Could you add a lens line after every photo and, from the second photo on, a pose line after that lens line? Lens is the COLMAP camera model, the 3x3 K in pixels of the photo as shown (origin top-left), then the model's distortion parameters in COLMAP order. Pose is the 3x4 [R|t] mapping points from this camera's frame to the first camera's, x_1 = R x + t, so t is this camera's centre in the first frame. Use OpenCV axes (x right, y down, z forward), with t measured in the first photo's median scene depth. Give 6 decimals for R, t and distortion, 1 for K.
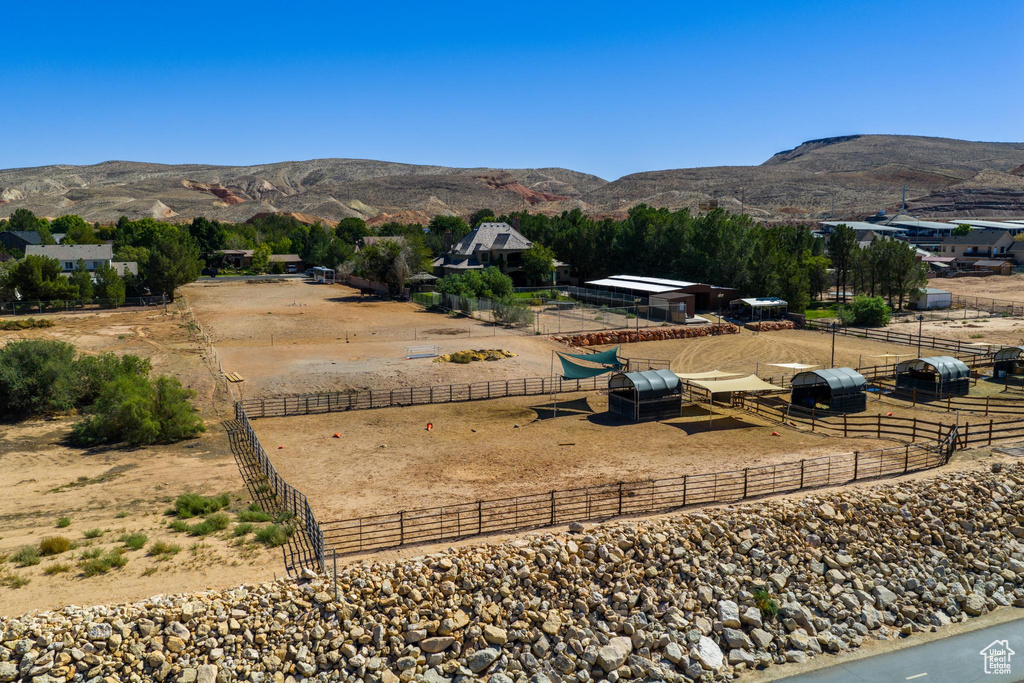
lens RADIAL K [[844.5, 0, 512.5], [0, 844.5, 351.2], [0, 0, 1]] dist [0.024198, -0.038760]
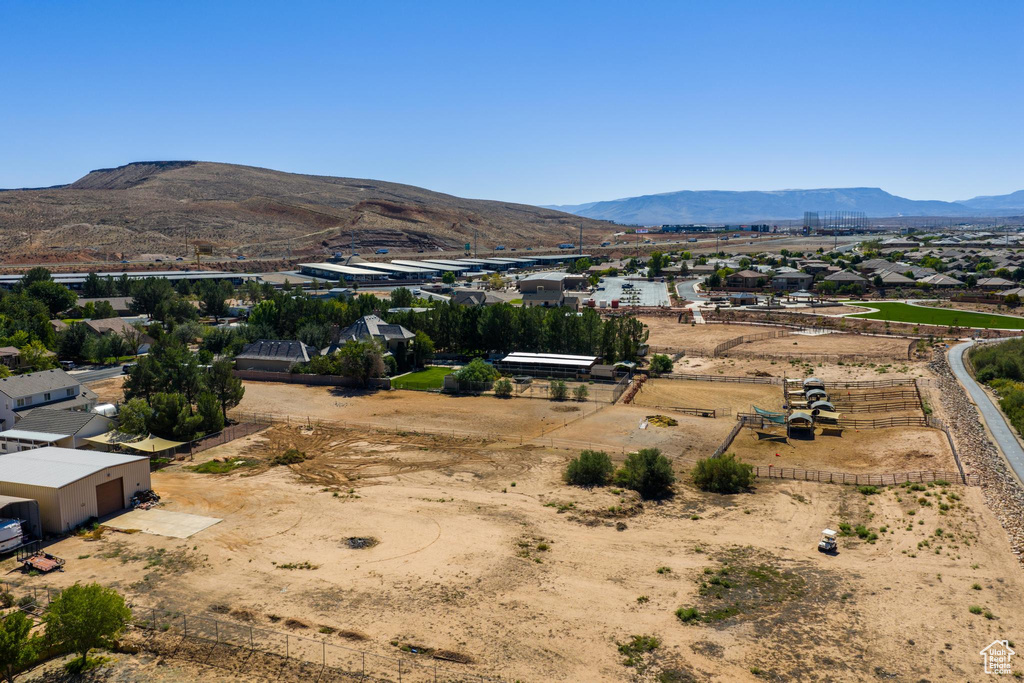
lens RADIAL K [[844.5, 0, 512.5], [0, 844.5, 351.2], [0, 0, 1]] dist [0.024198, -0.038760]
pose [[0.695880, -0.097147, 0.711557, -0.131499], [0.106519, 0.993811, 0.031510, -0.019962], [-0.710214, 0.053867, 0.701921, -0.004513]]
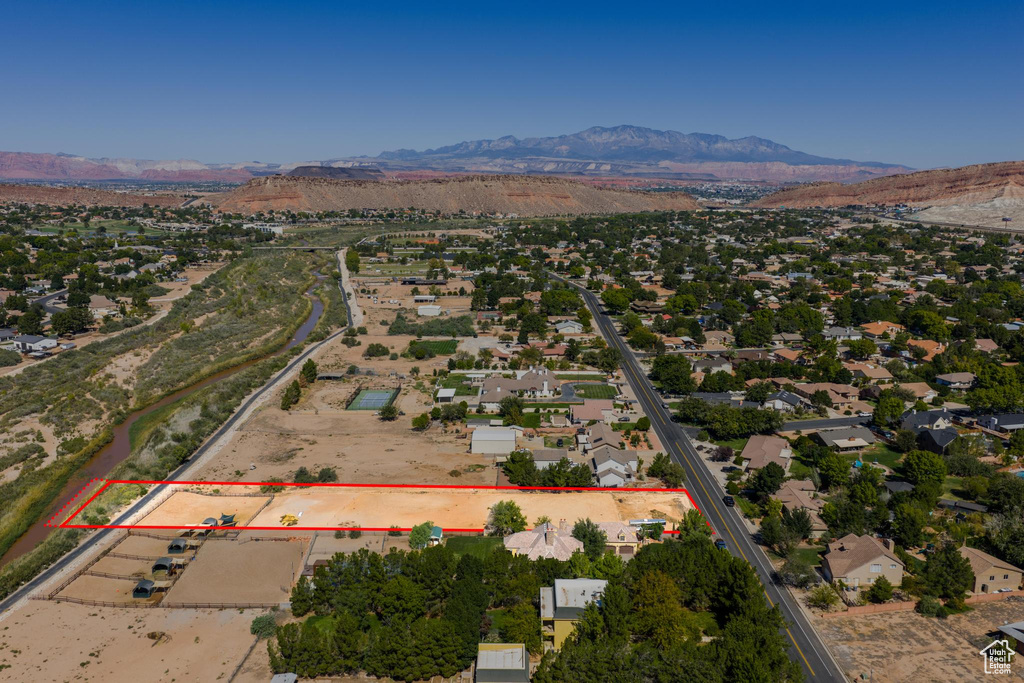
lens RADIAL K [[844.5, 0, 512.5], [0, 844.5, 351.2], [0, 0, 1]] dist [0.024198, -0.038760]
pose [[-0.420020, 0.176471, -0.890191, 0.196397], [-0.134835, 0.957889, 0.253511, -0.128542], [0.897442, 0.226509, -0.378538, 0.238741]]
